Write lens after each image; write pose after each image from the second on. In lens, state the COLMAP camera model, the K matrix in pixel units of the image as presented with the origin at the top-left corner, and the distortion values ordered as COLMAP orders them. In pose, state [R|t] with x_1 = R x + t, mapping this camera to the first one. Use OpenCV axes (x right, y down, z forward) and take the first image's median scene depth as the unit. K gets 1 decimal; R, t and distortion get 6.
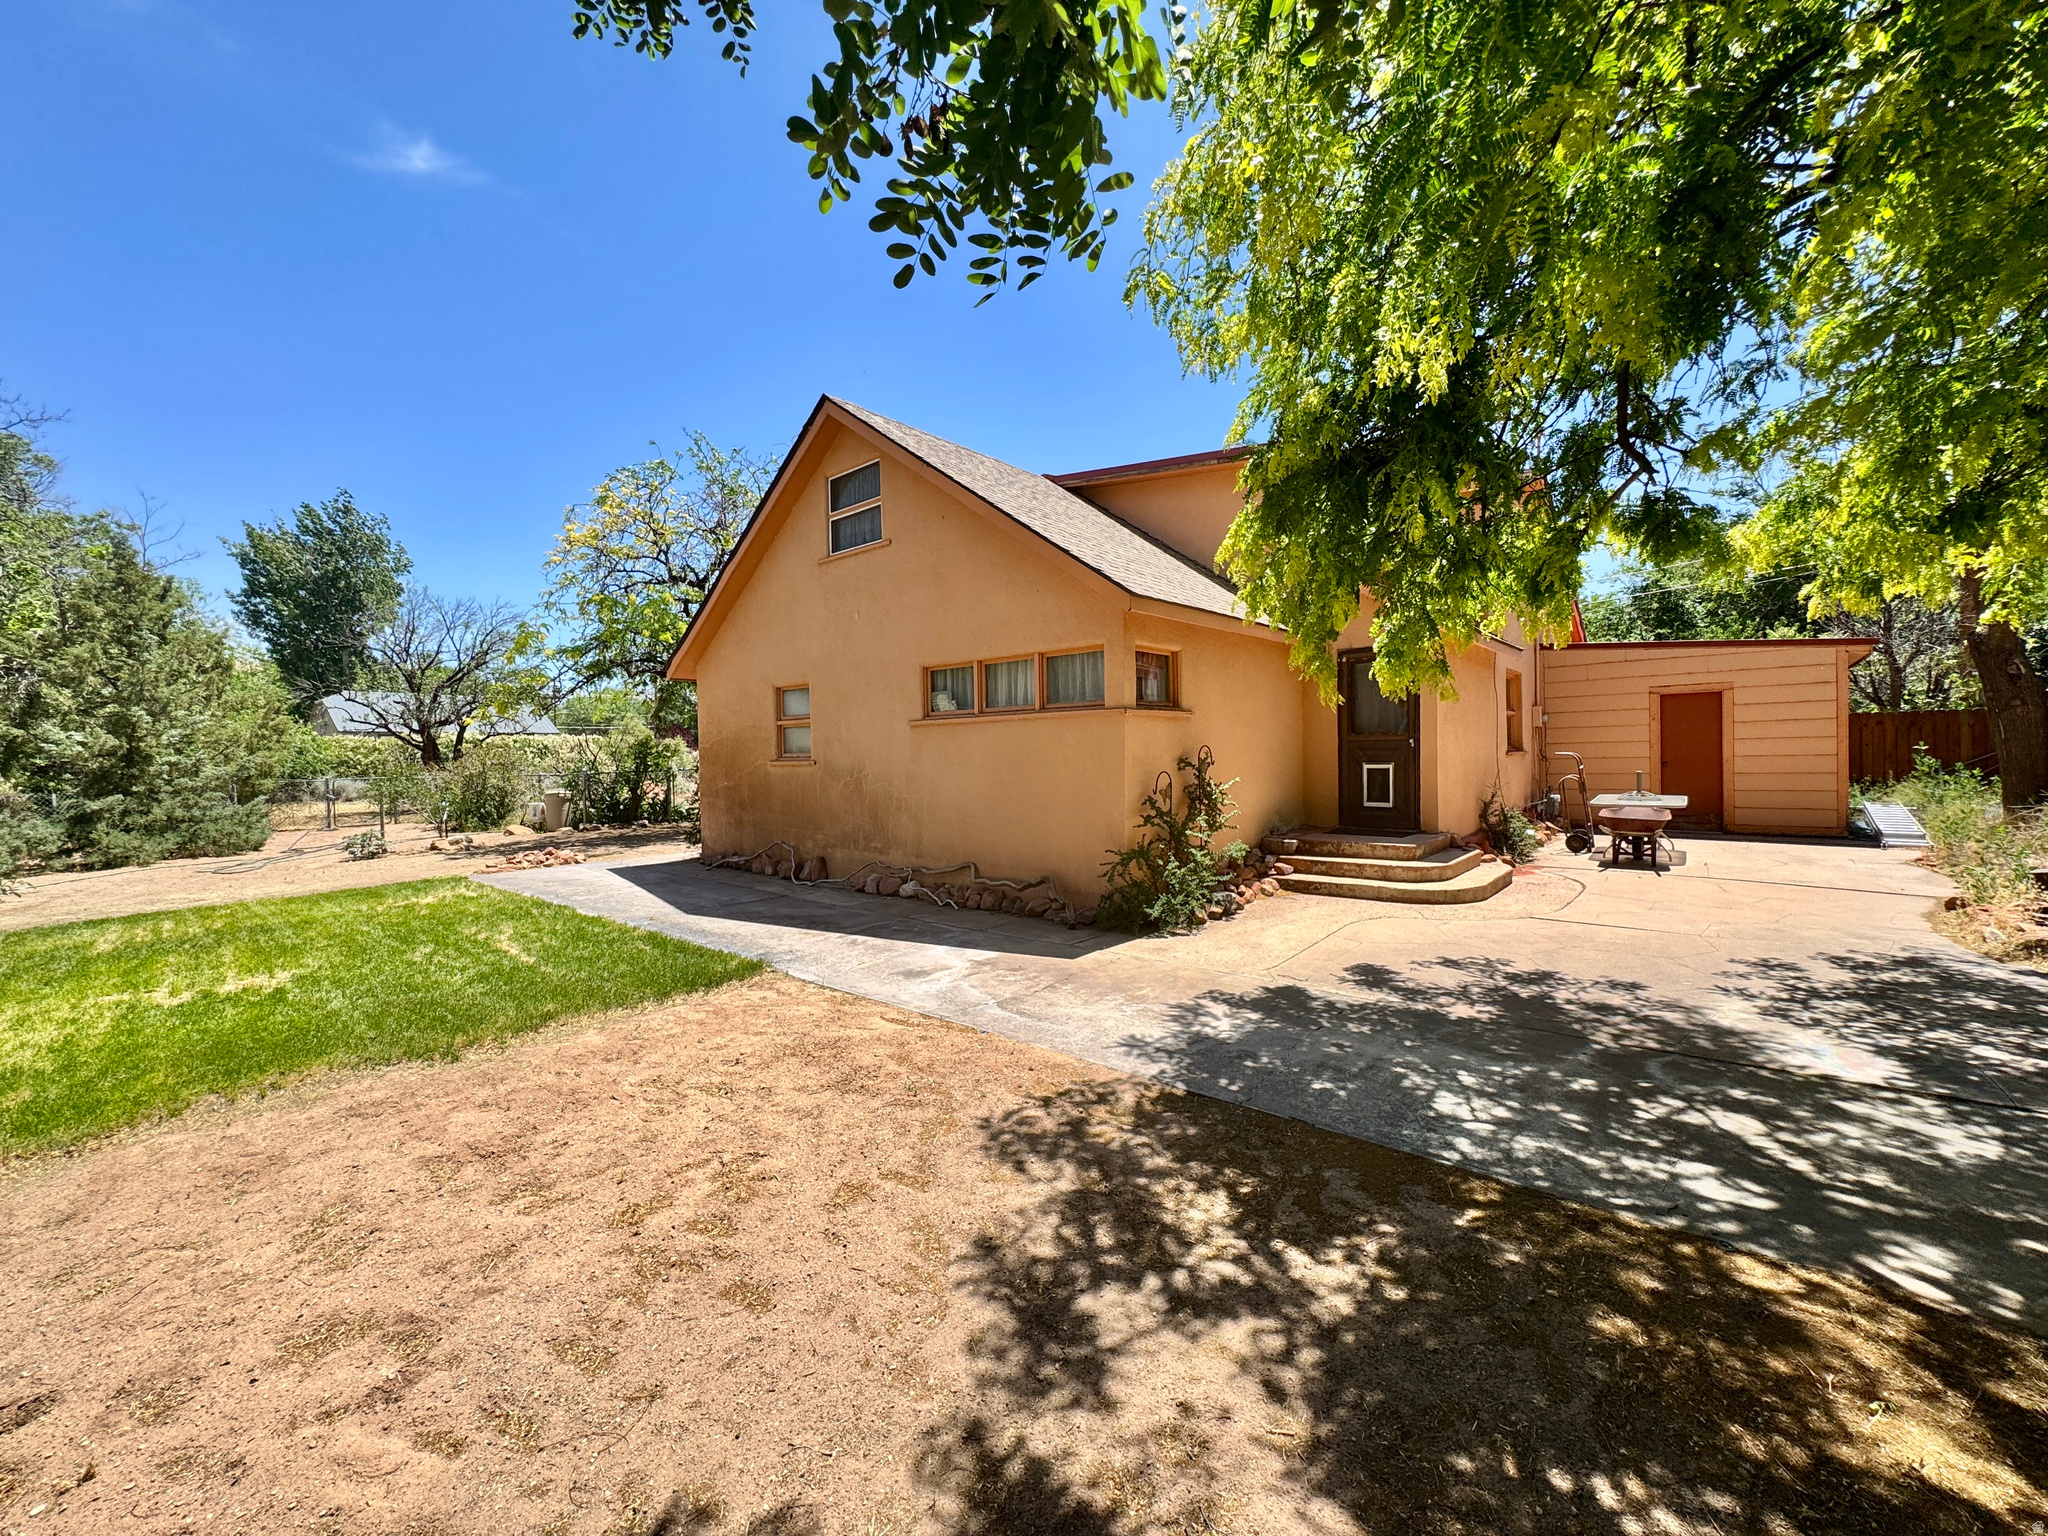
lens RADIAL K [[817.4, 0, 1026.7], [0, 817.4, 763.9], [0, 0, 1]] dist [0.008924, 0.000125]
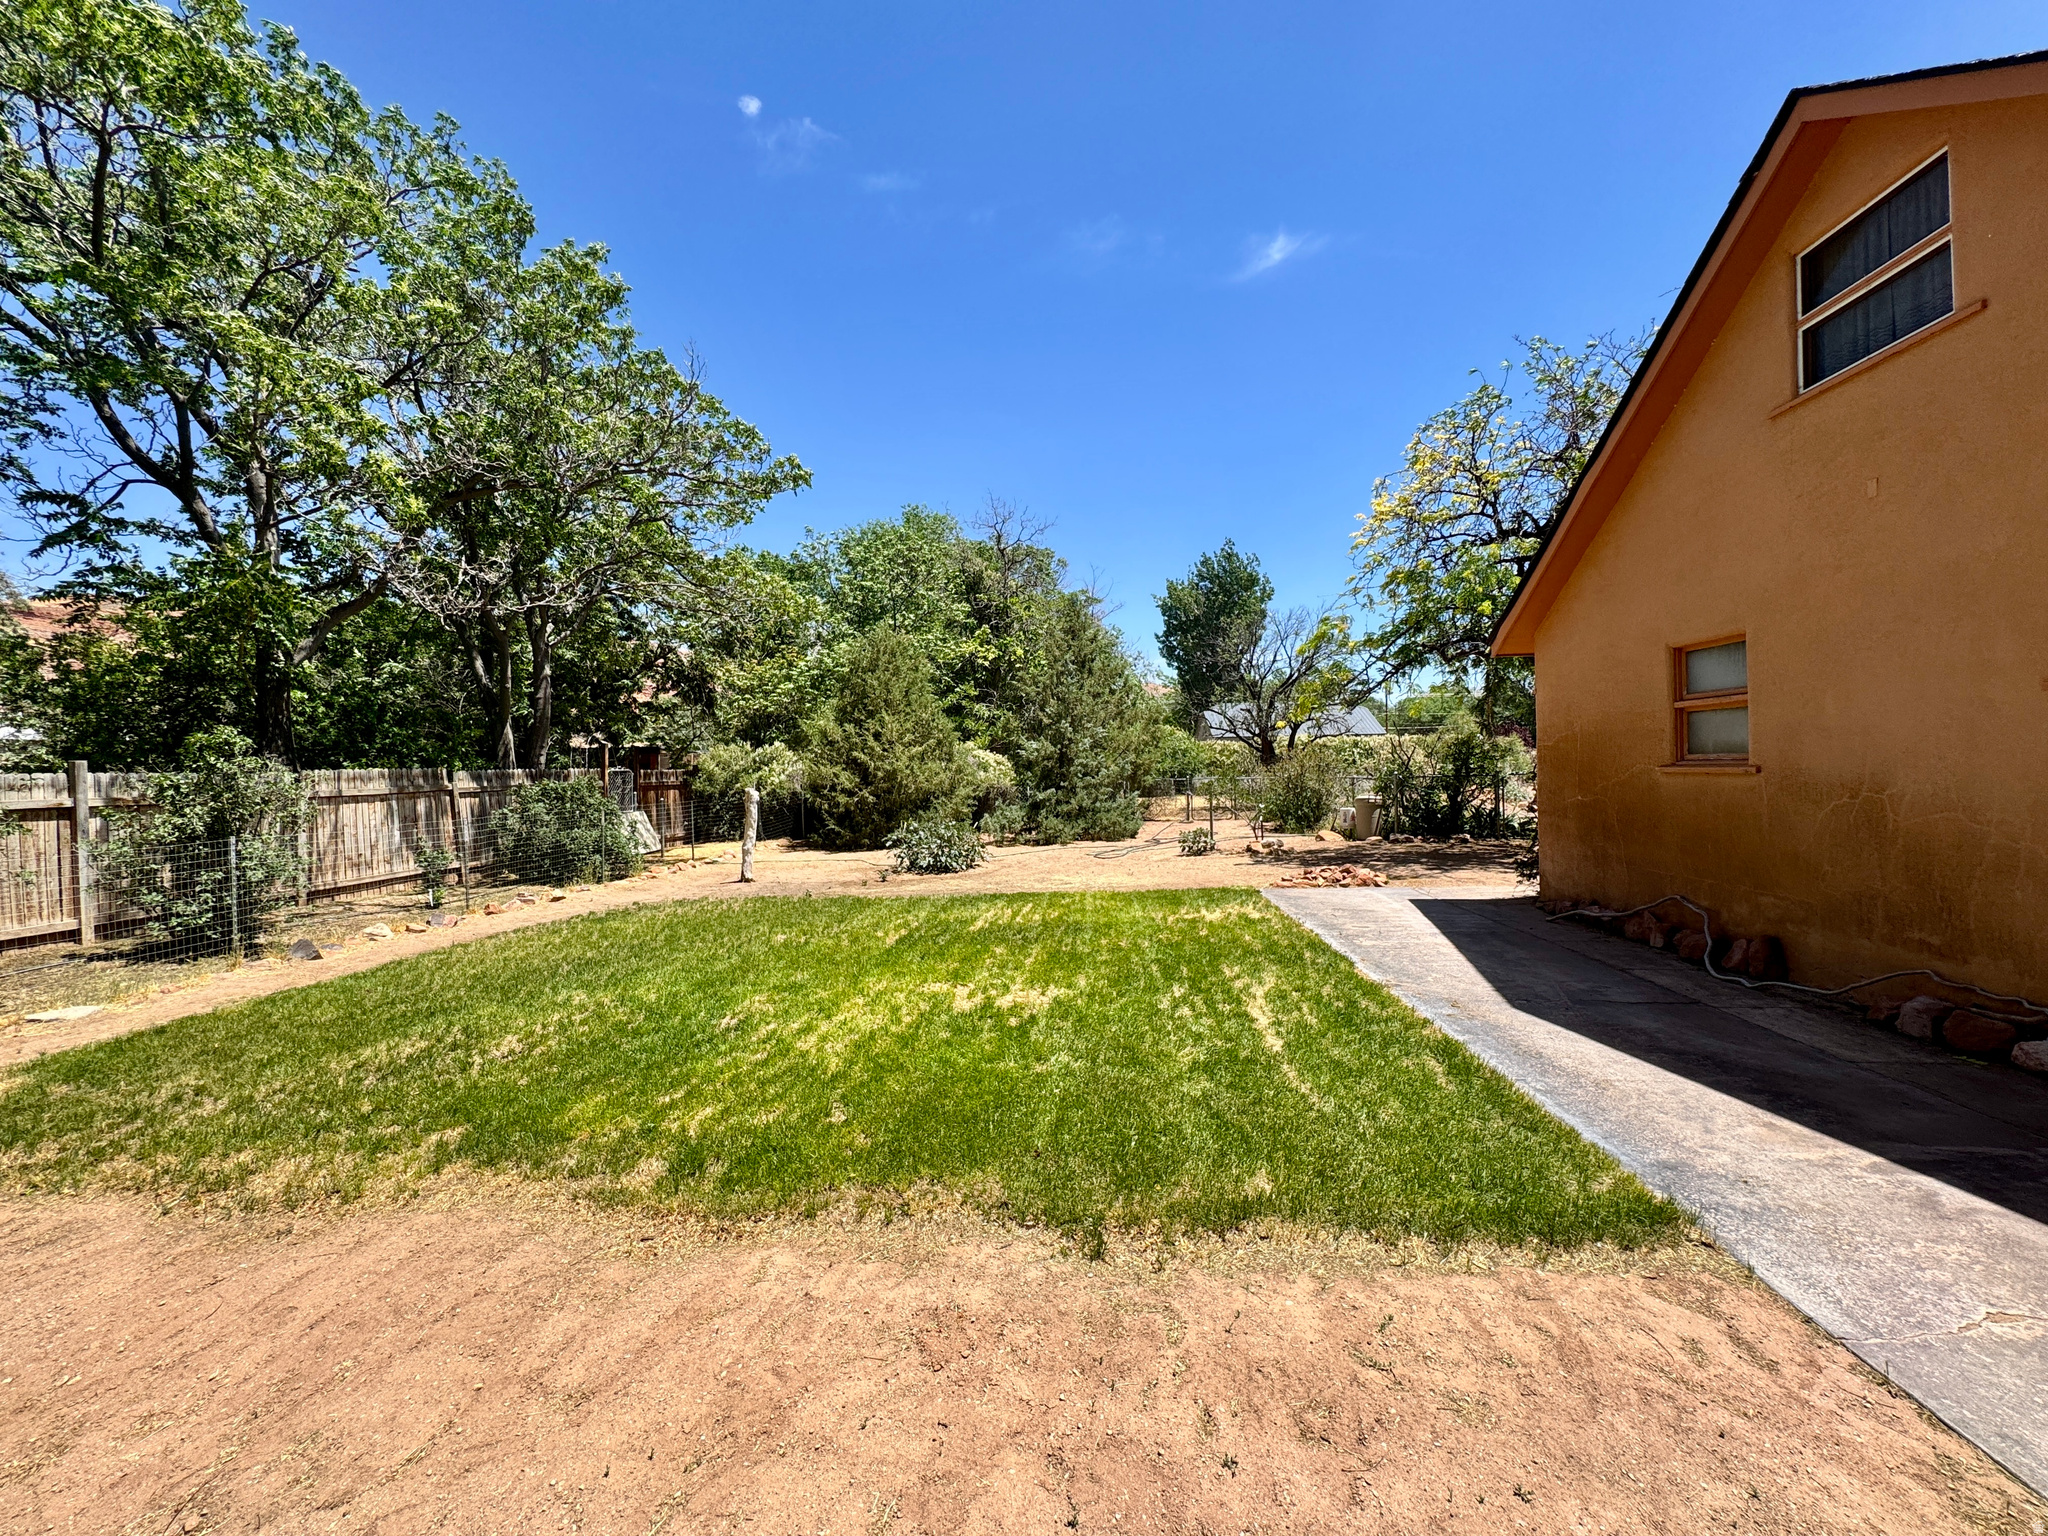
lens RADIAL K [[817.4, 0, 1026.7], [0, 817.4, 763.9], [0, 0, 1]] dist [0.008924, 0.000125]
pose [[0.589445, 0.003588, -0.807801, -0.075011], [-0.003138, 0.999993, 0.002152, -0.004224], [0.807803, 0.001266, 0.589452, 0.195784]]
